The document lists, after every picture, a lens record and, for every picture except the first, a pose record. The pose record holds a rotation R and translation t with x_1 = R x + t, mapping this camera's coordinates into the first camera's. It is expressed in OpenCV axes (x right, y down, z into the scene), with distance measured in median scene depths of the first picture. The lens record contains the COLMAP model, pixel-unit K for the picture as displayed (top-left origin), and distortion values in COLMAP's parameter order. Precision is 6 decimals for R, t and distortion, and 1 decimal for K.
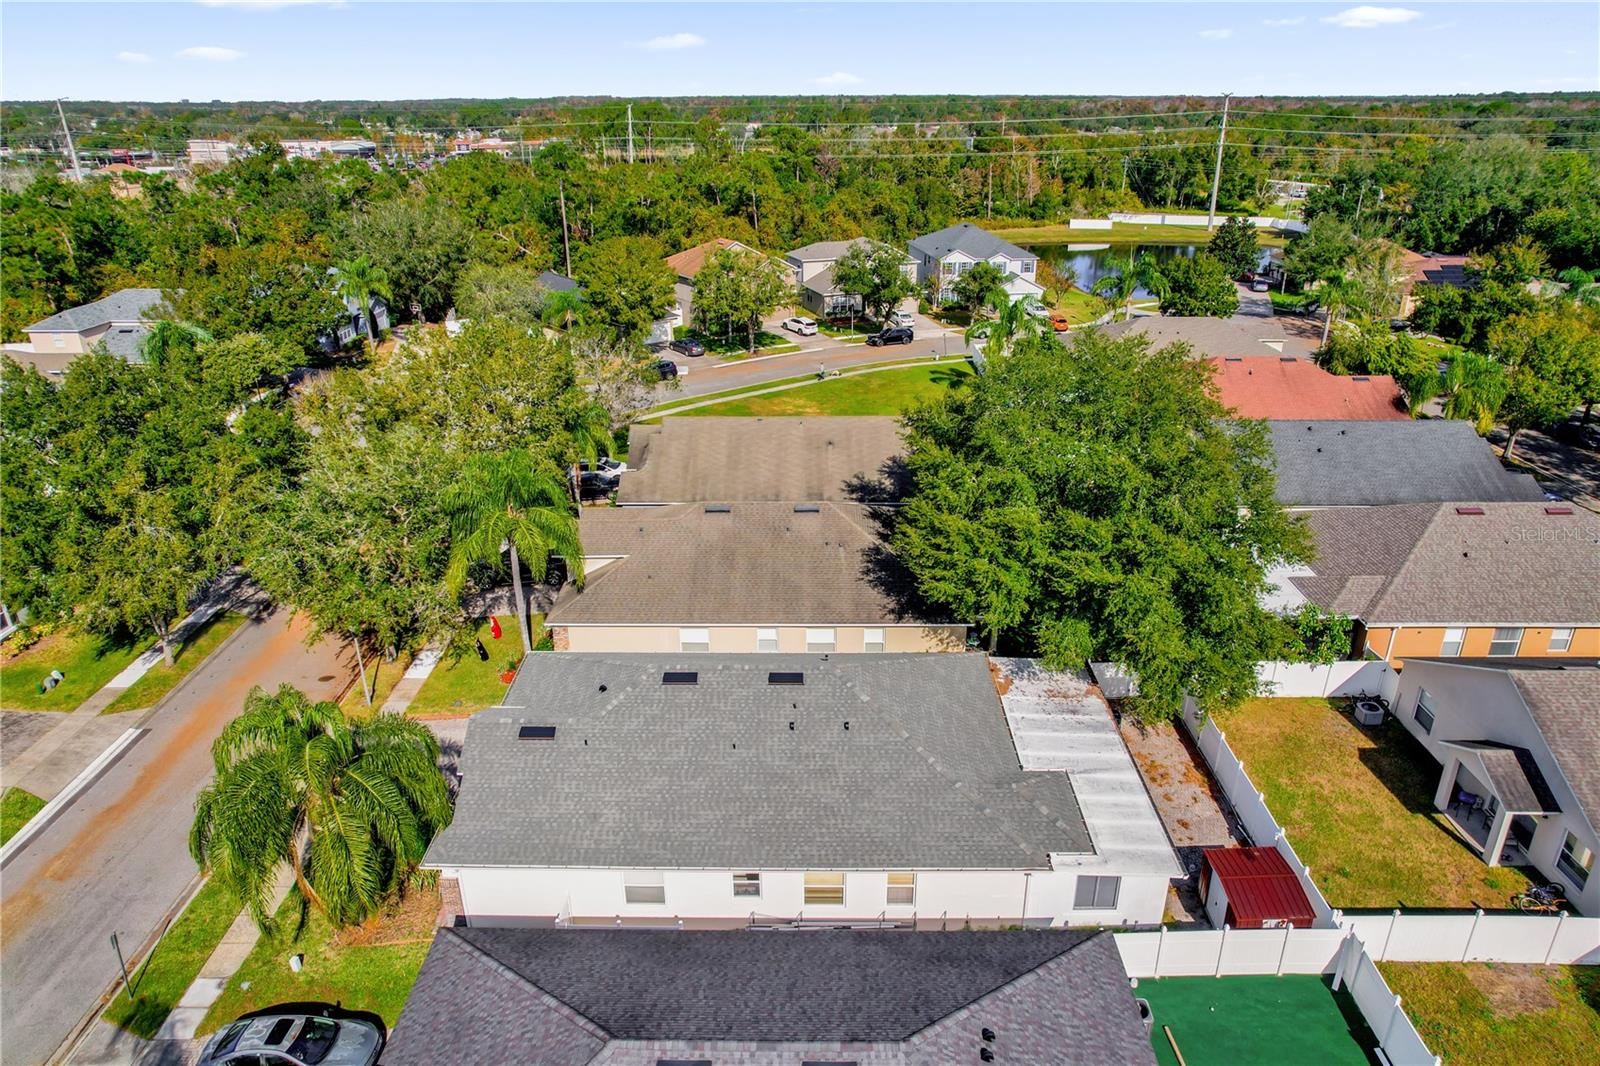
lens RADIAL K [[1021.0, 0, 807.8], [0, 1021.0, 532.0], [0, 0, 1]] dist [-0.057539, 0.048050]
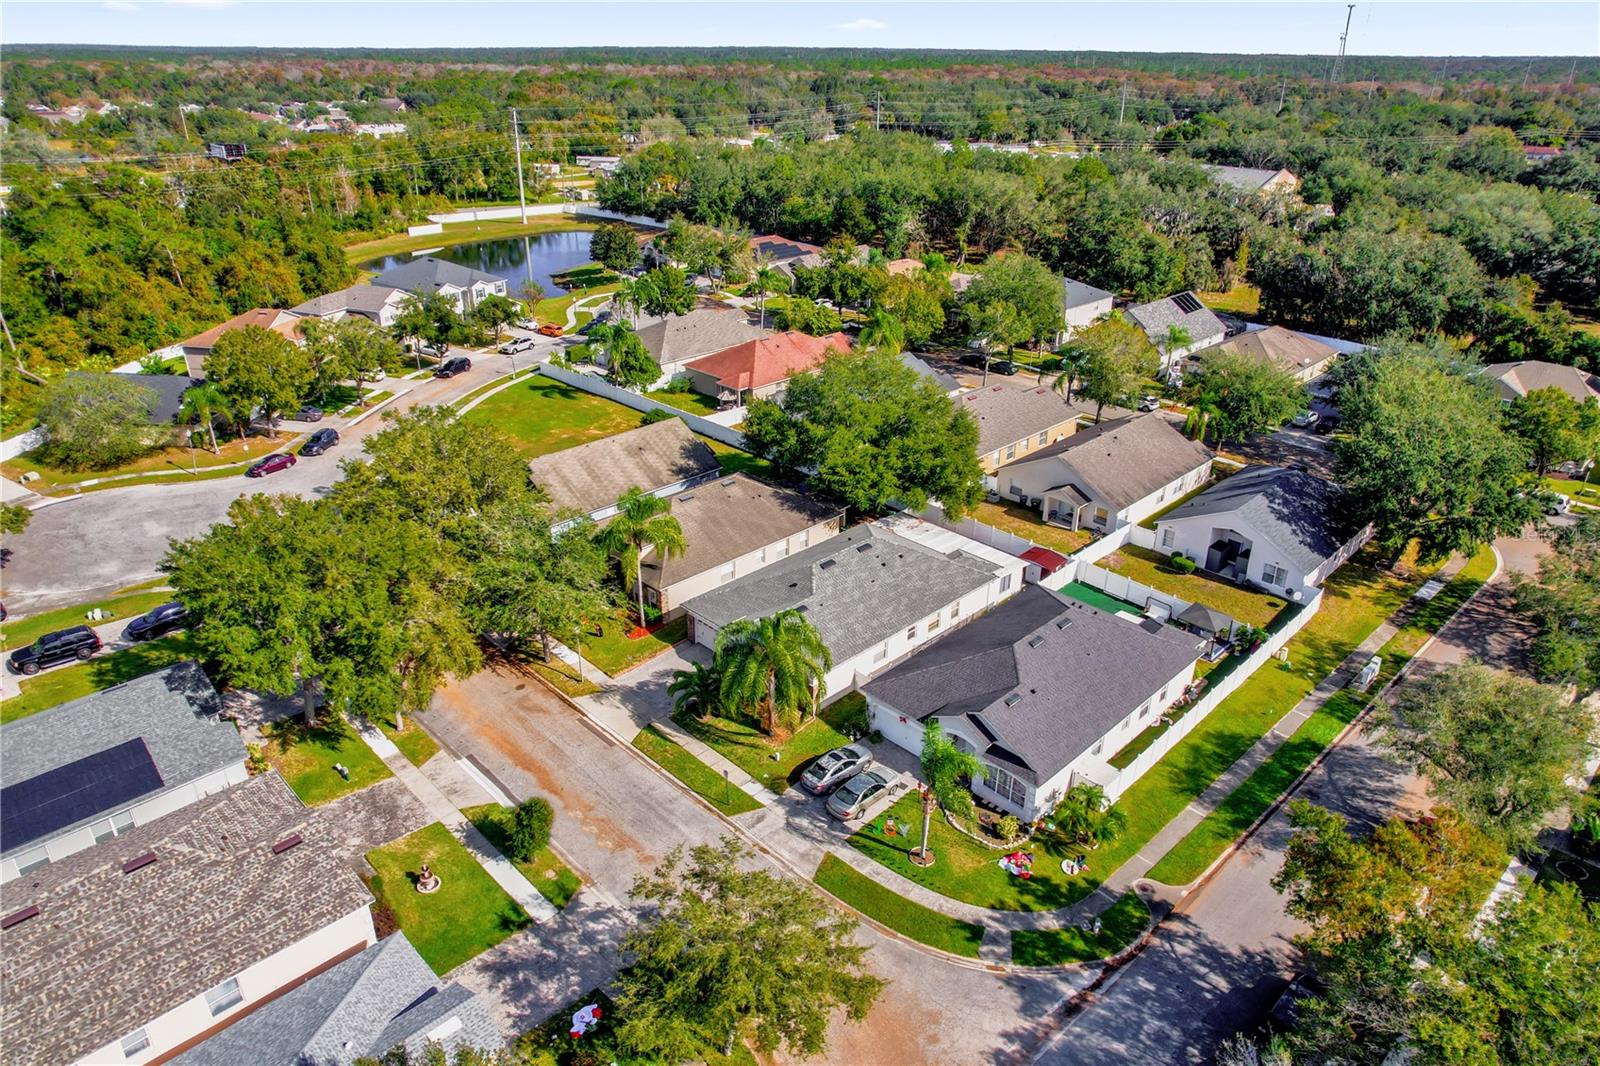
lens RADIAL K [[1021.0, 0, 807.8], [0, 1021.0, 532.0], [0, 0, 1]] dist [-0.057539, 0.048050]
pose [[0.707926, -0.298869, 0.639936, -1.445966], [0.273374, 0.951383, 0.141906, -0.212473], [-0.651236, 0.074483, 0.755211, -0.484106]]
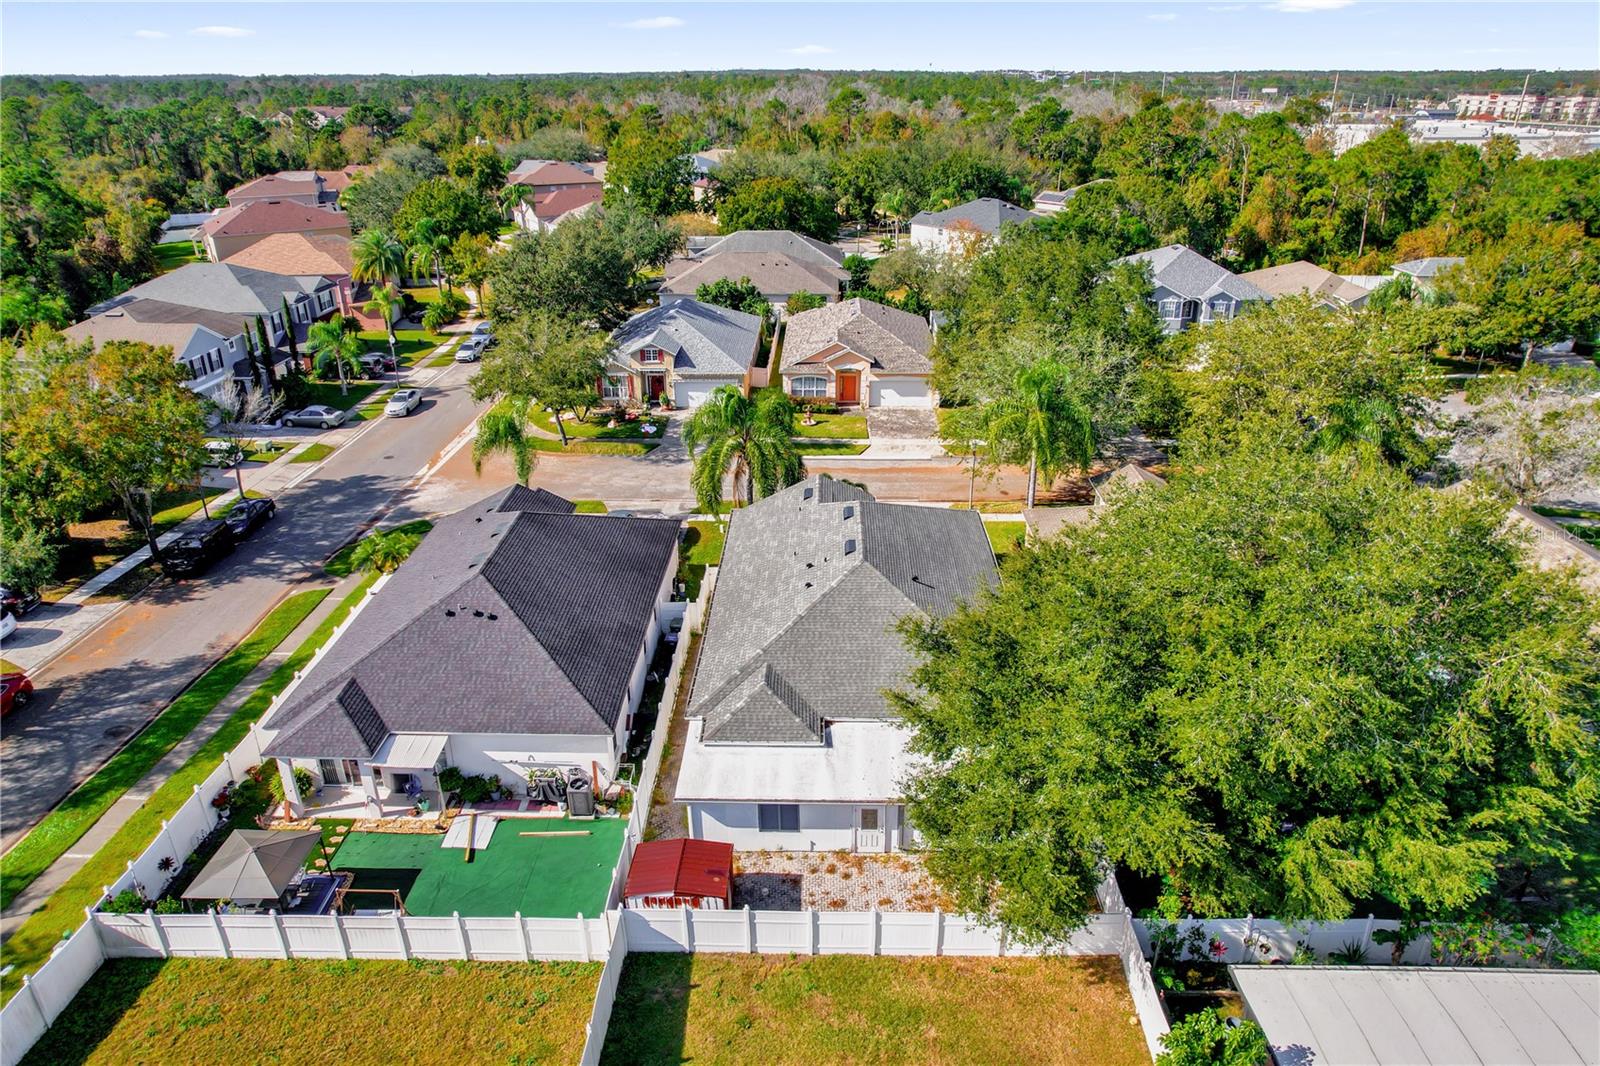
lens RADIAL K [[1021.0, 0, 807.8], [0, 1021.0, 532.0], [0, 0, 1]] dist [-0.057539, 0.048050]
pose [[-0.015203, 0.418411, -0.908131, 1.124645], [-0.395031, 0.831836, 0.389872, -0.341719], [0.918542, 0.364667, 0.152639, 0.784871]]
